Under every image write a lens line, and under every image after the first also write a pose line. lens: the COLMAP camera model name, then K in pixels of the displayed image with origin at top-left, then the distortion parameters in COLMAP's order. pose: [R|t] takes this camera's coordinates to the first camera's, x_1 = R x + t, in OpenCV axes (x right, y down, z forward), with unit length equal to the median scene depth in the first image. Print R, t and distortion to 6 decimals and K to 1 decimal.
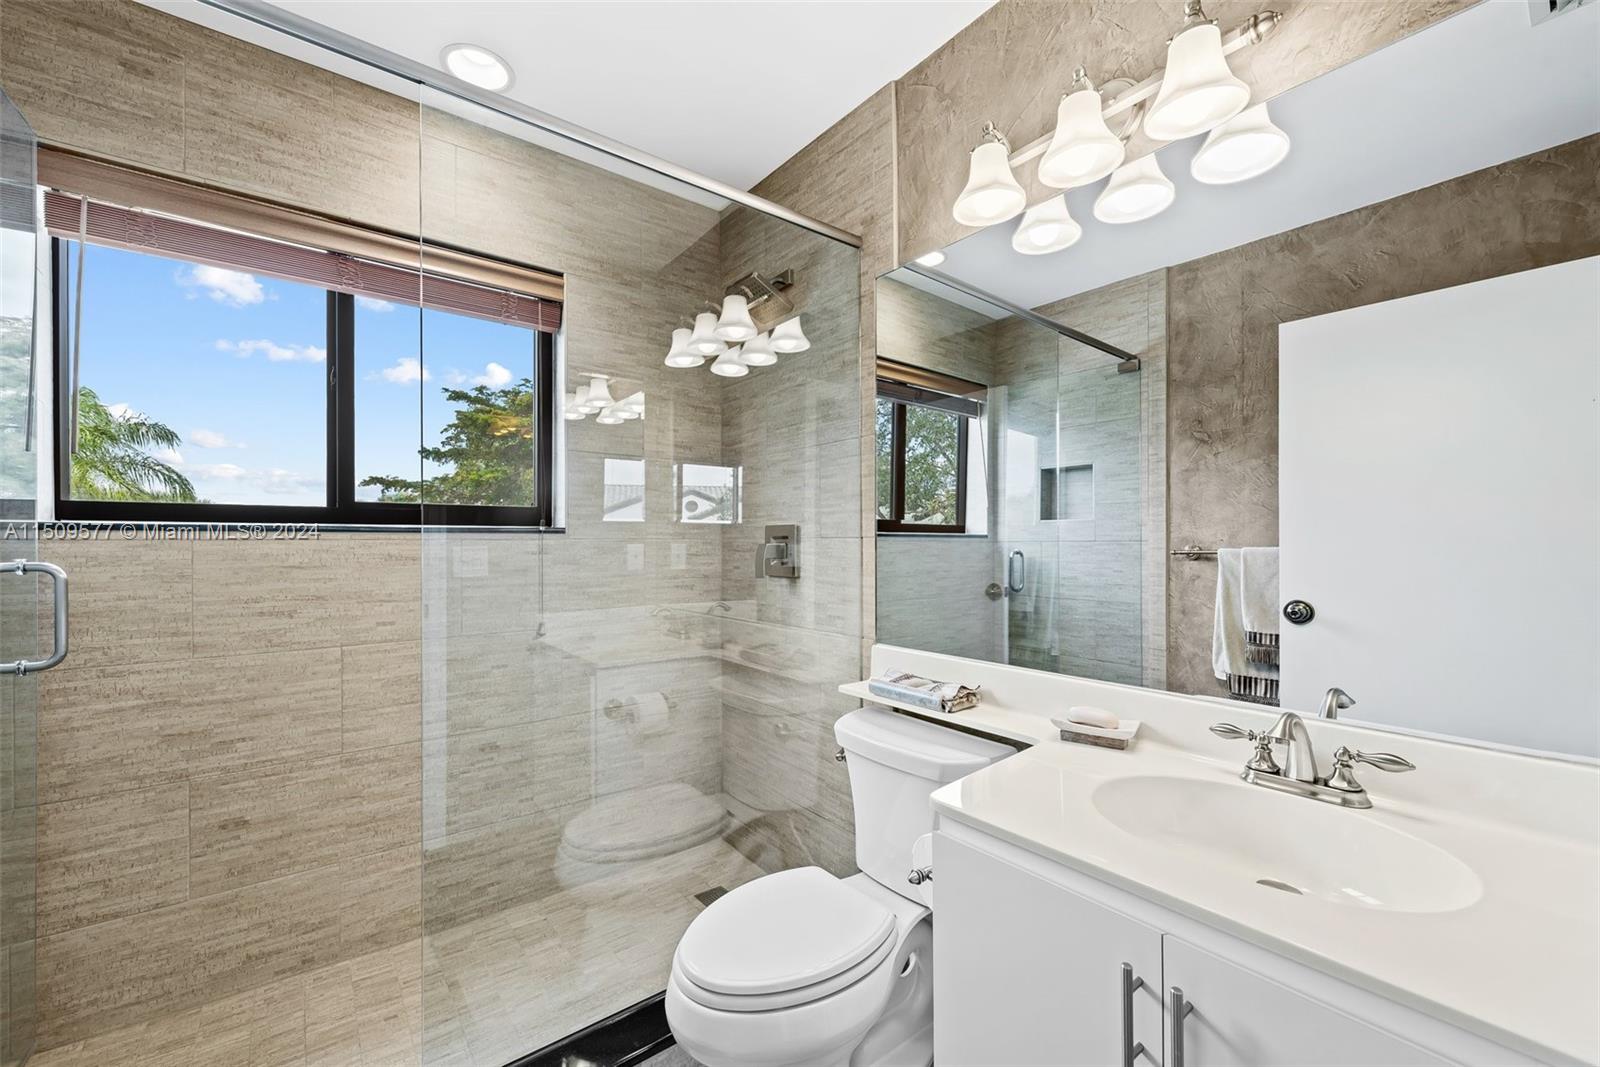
lens RADIAL K [[646.1, 0, 792.9], [0, 646.1, 542.2], [0, 0, 1]] dist [0.008861, -0.002887]
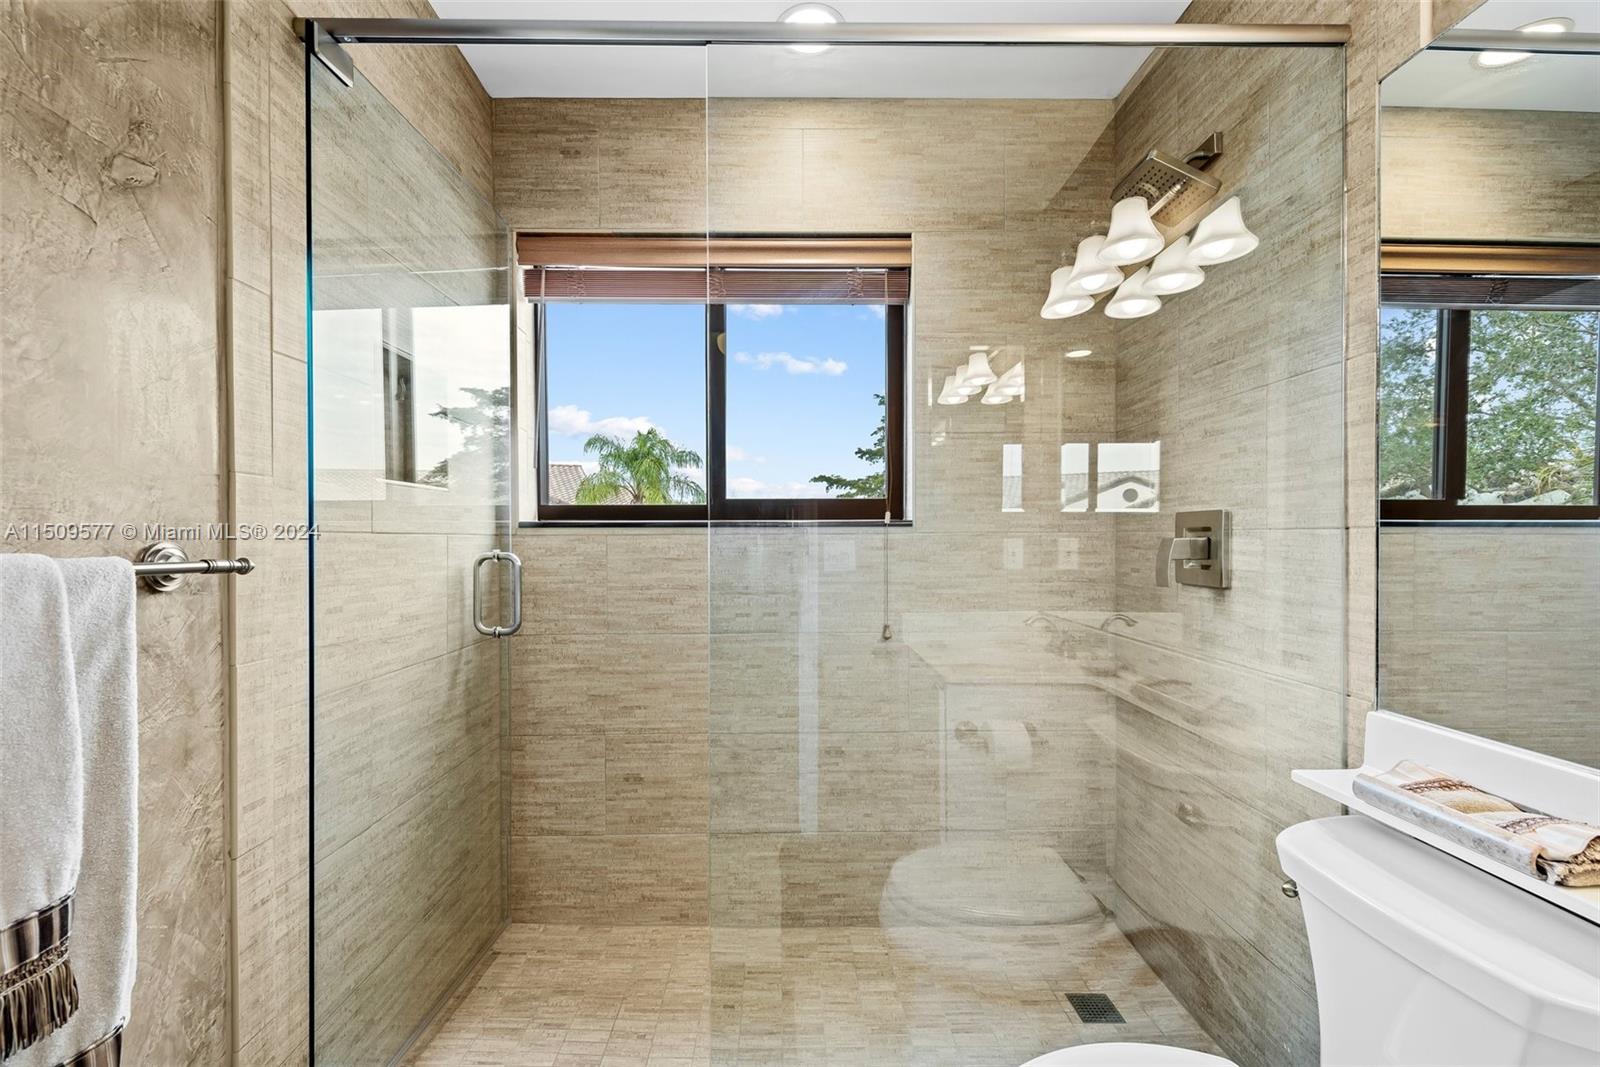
lens RADIAL K [[646.1, 0, 800.1], [0, 646.1, 540.8], [0, 0, 1]] dist [0.008861, -0.002887]
pose [[0.801066, 0.003311, -0.598566, 0.059820], [0.001692, 0.999968, 0.007796, -0.001096], [0.598573, -0.007258, 0.801035, 0.210308]]
